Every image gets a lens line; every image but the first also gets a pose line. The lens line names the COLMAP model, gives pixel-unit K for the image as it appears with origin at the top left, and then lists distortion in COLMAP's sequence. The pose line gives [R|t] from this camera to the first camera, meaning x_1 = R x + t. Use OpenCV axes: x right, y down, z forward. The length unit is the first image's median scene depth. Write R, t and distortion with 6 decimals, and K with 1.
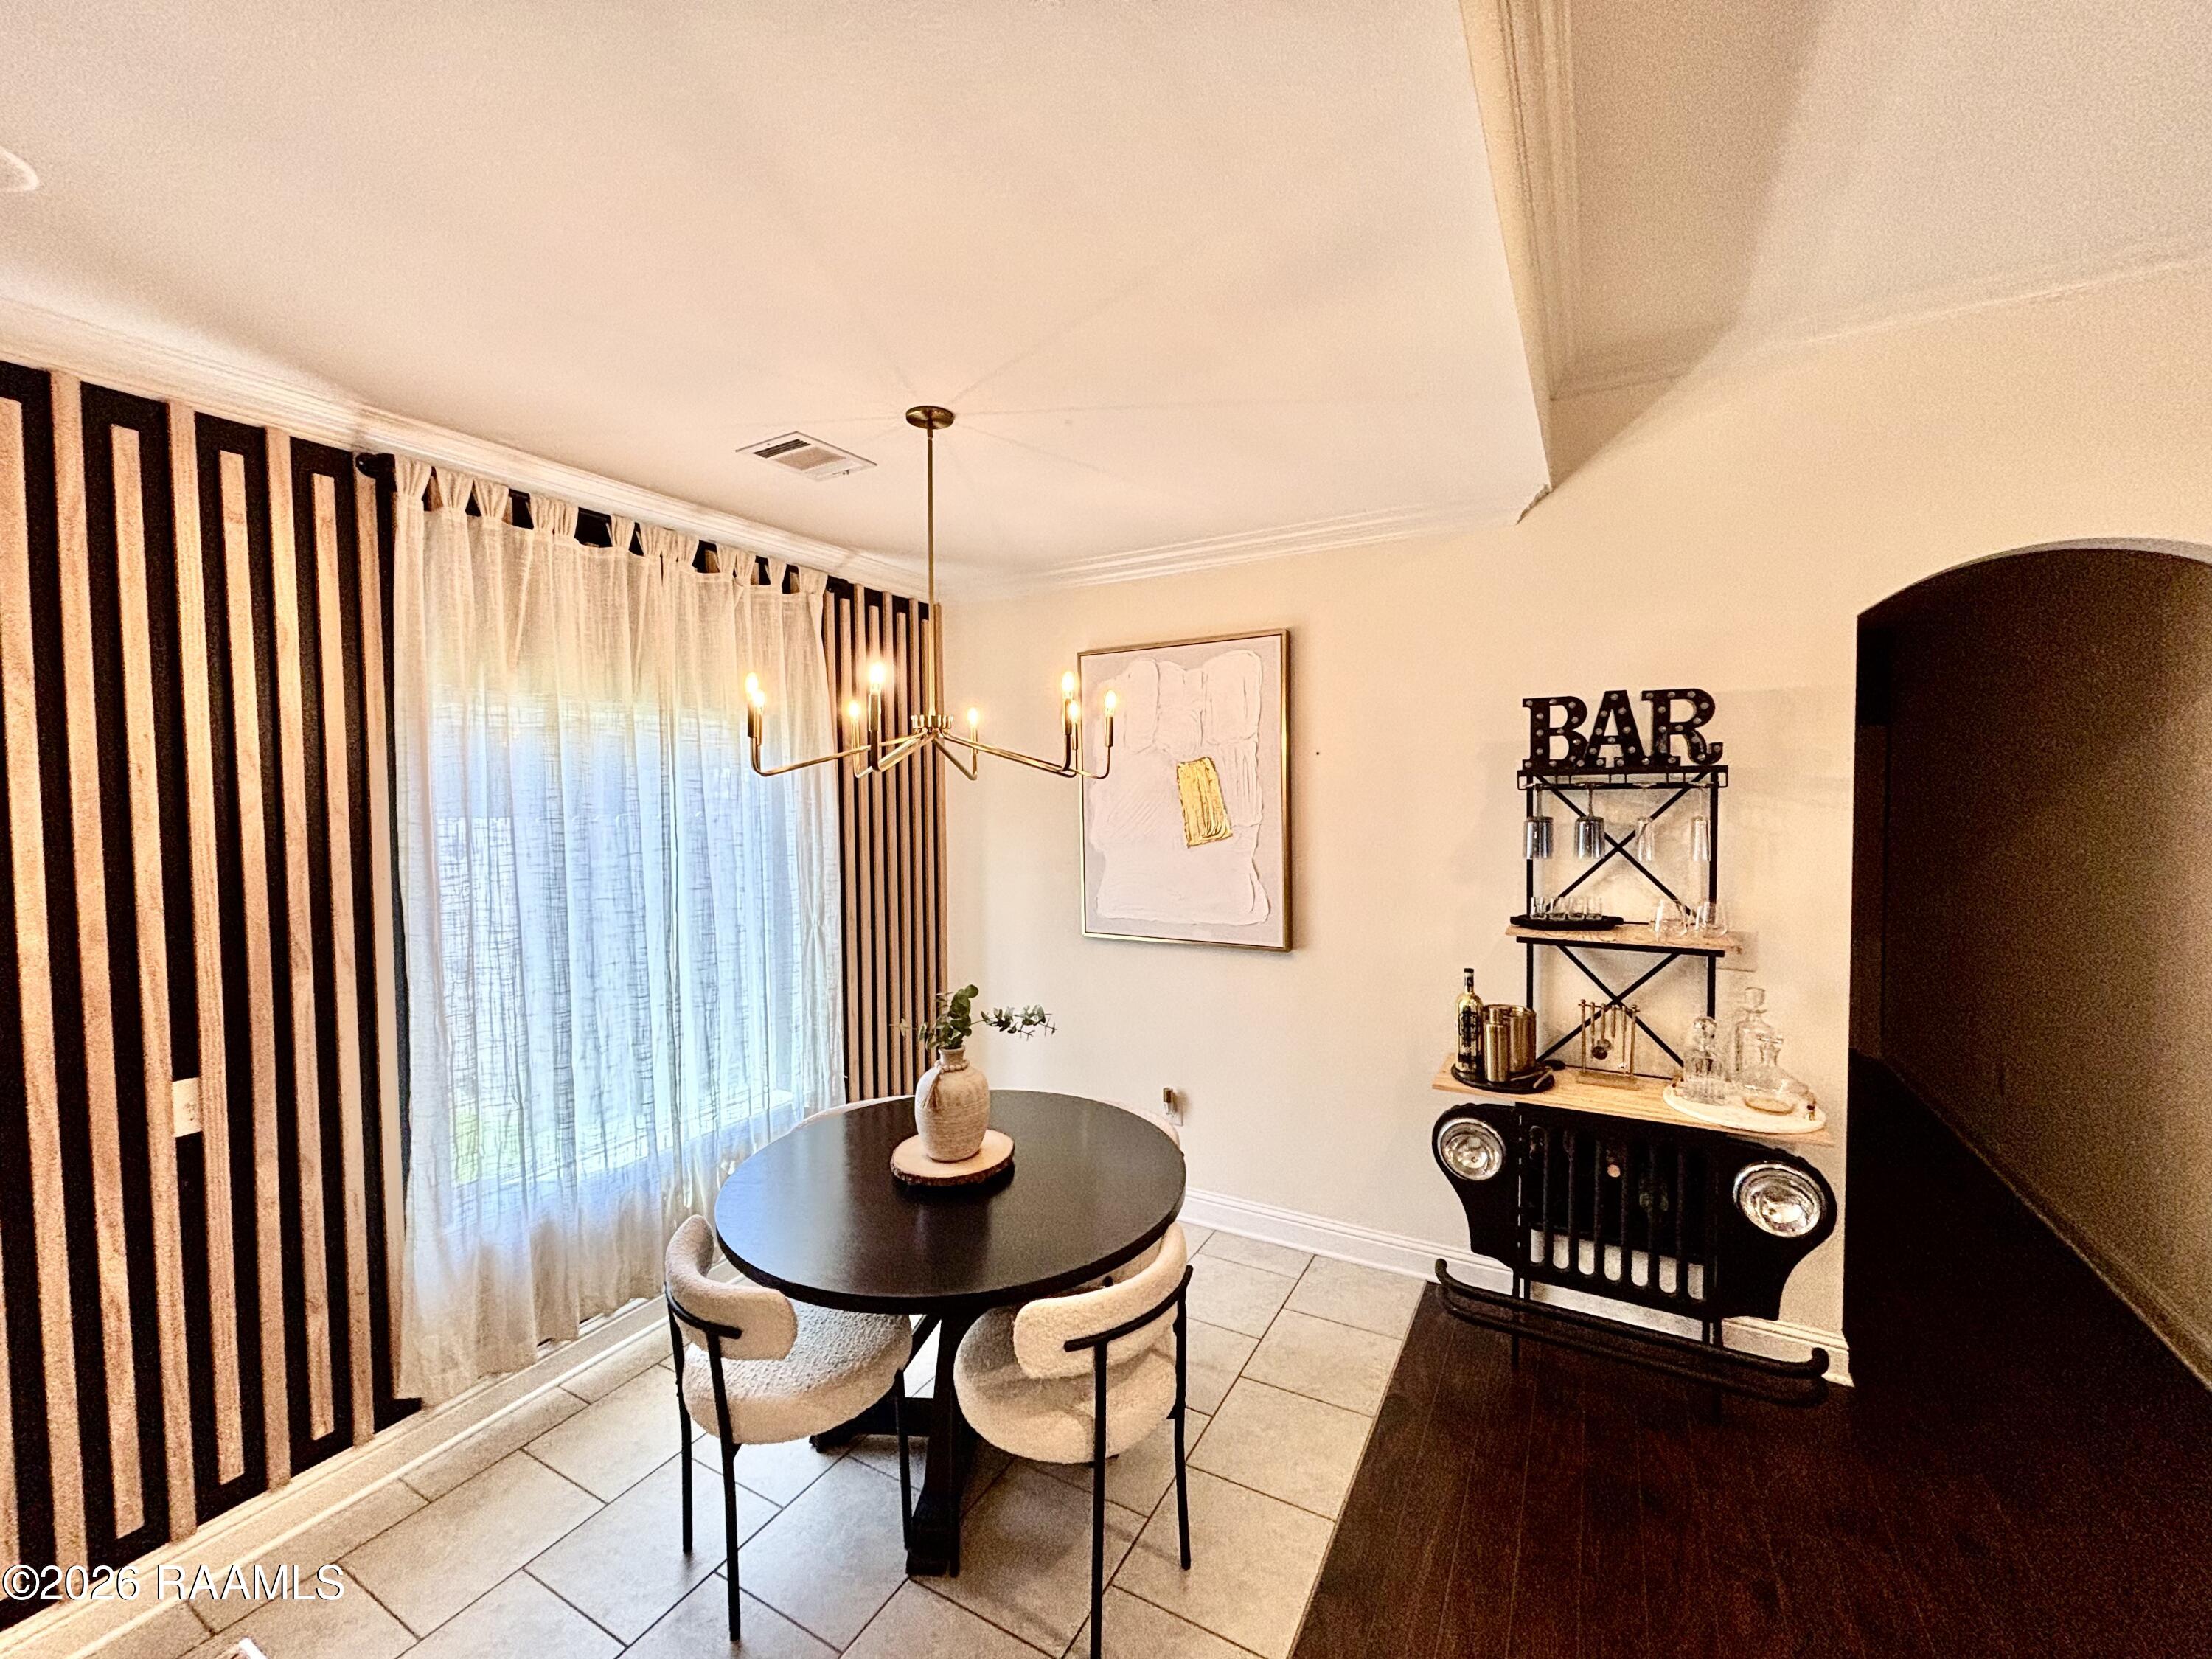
lens RADIAL K [[899.9, 0, 1109.1], [0, 899.9, 823.8], [0, 0, 1]] dist [-0.000480, 0.000660]
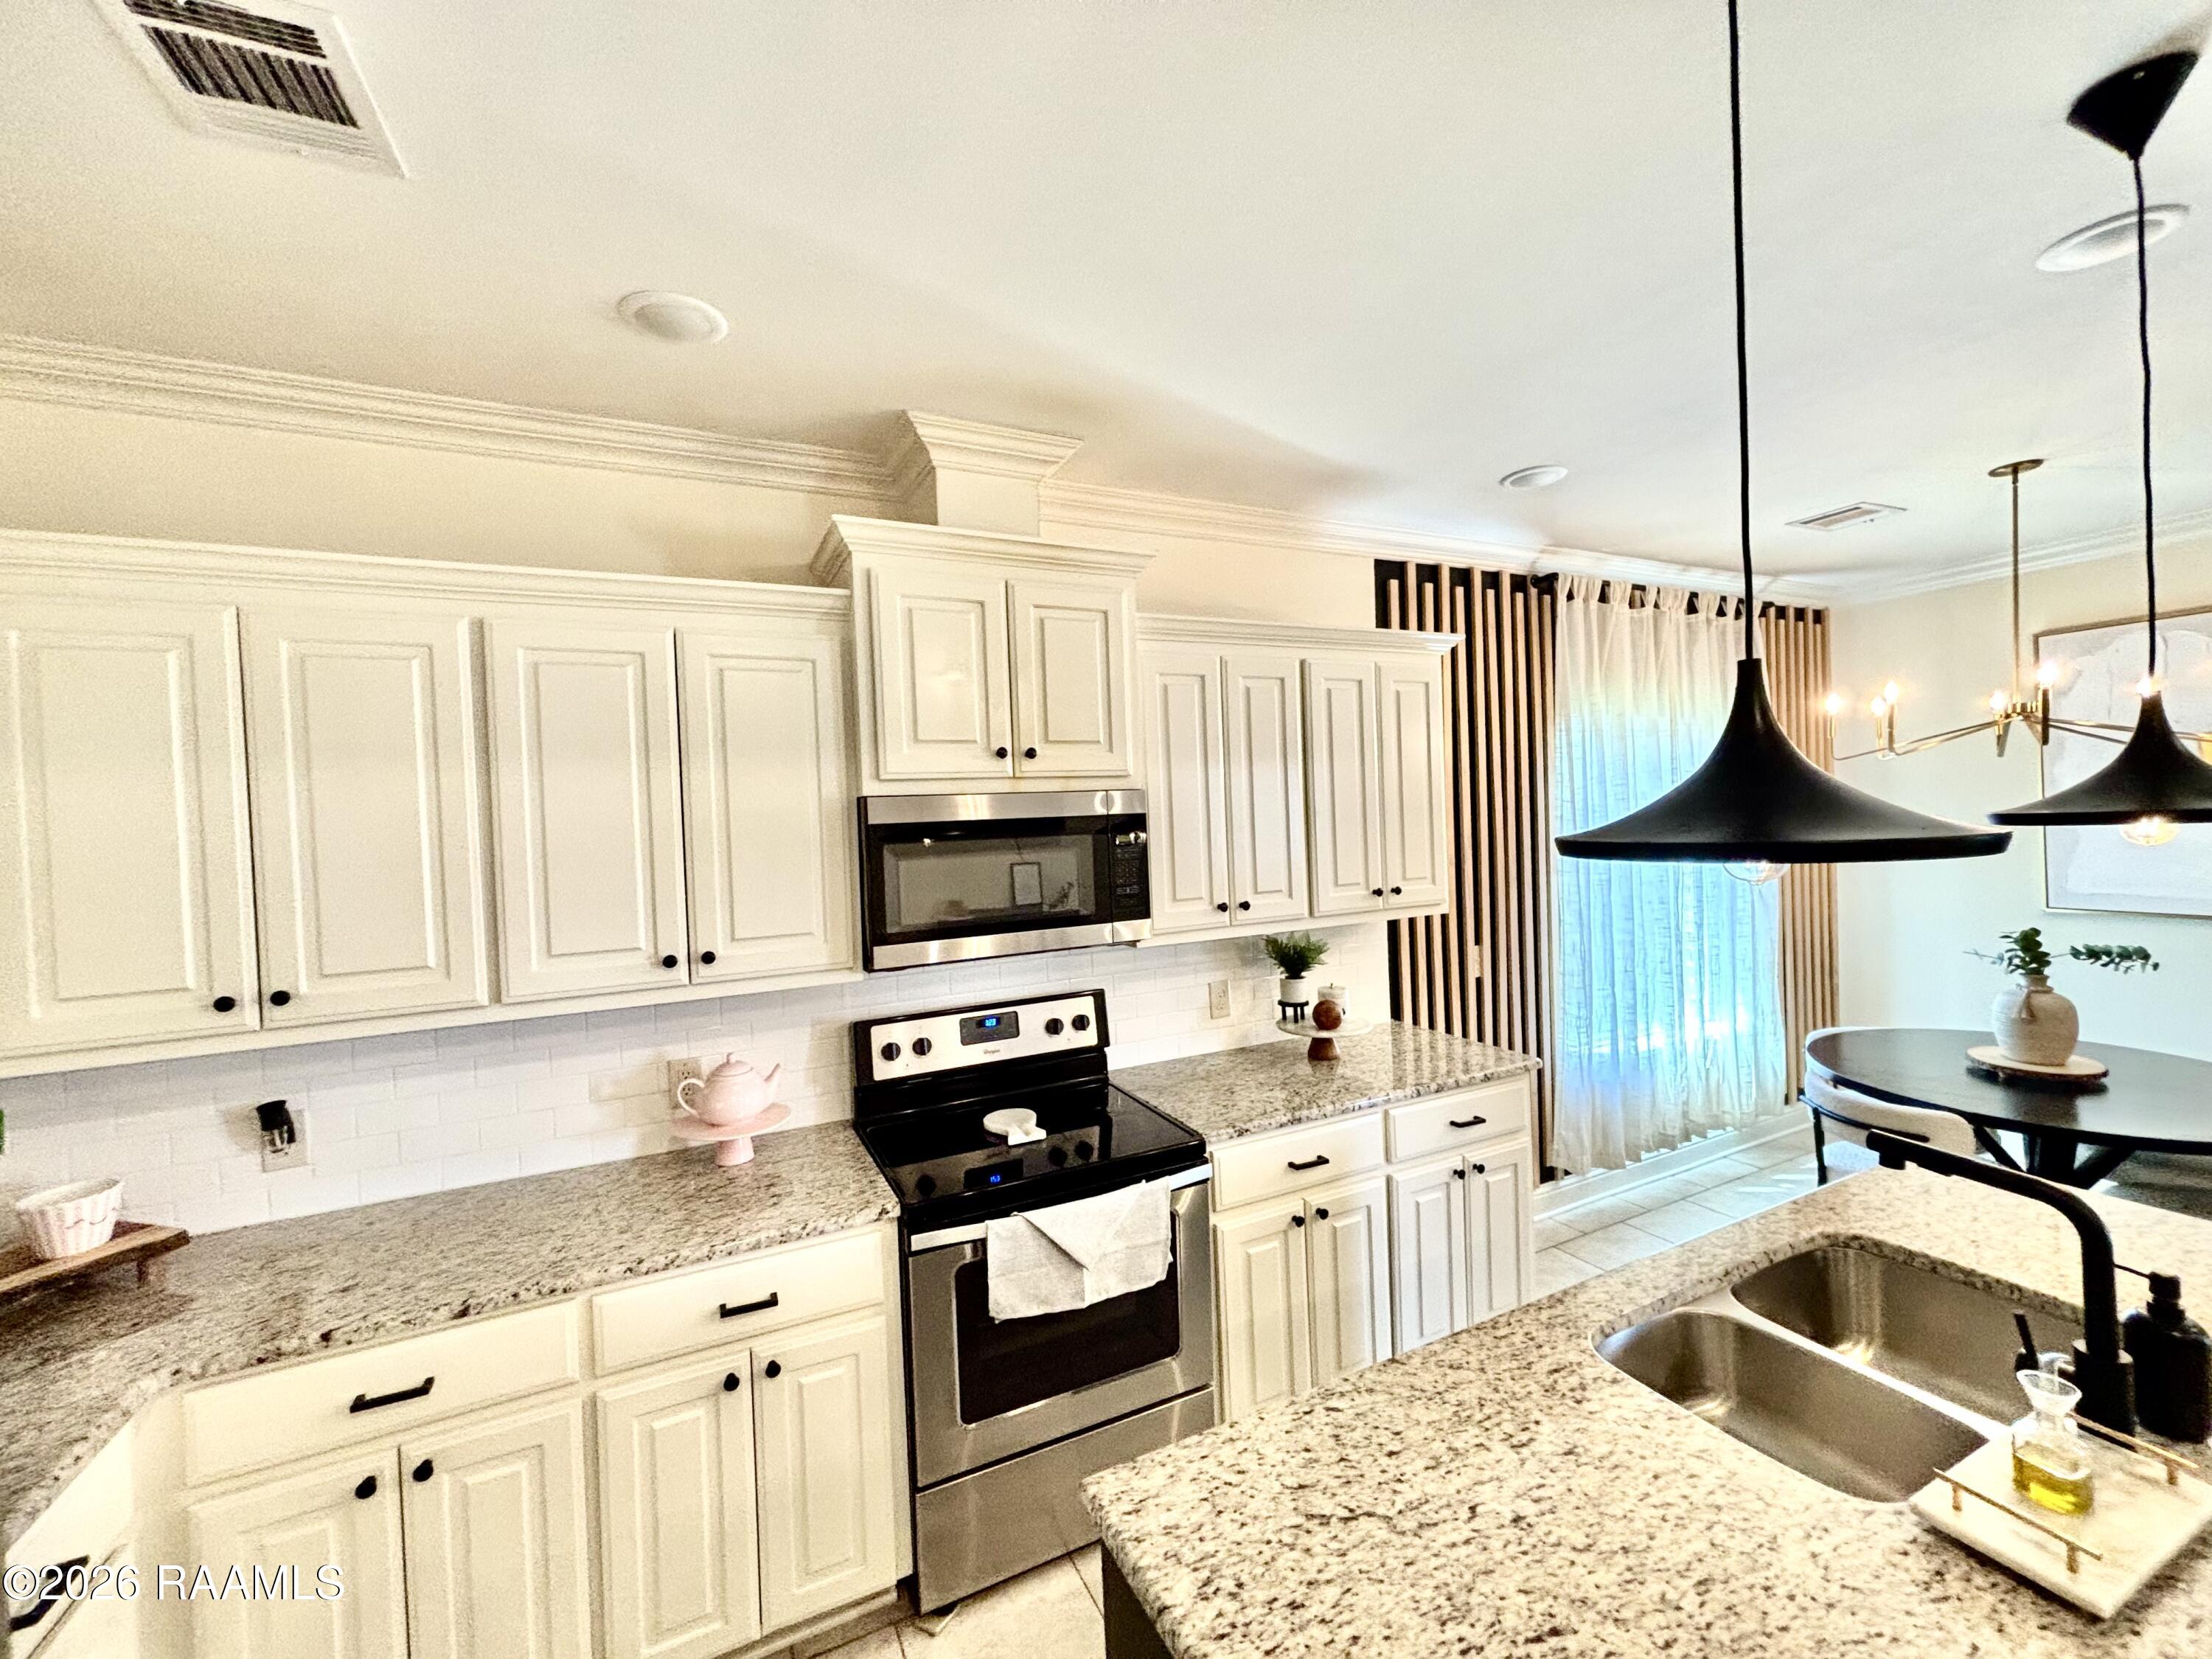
lens RADIAL K [[899.9, 0, 1109.1], [0, 899.9, 823.8], [0, 0, 1]] dist [-0.000480, 0.000660]
pose [[0.817840, -0.015132, -0.575247, -0.486070], [0.008936, 0.999868, -0.013597, 0.048289], [0.575376, 0.005980, 0.817867, -0.709924]]
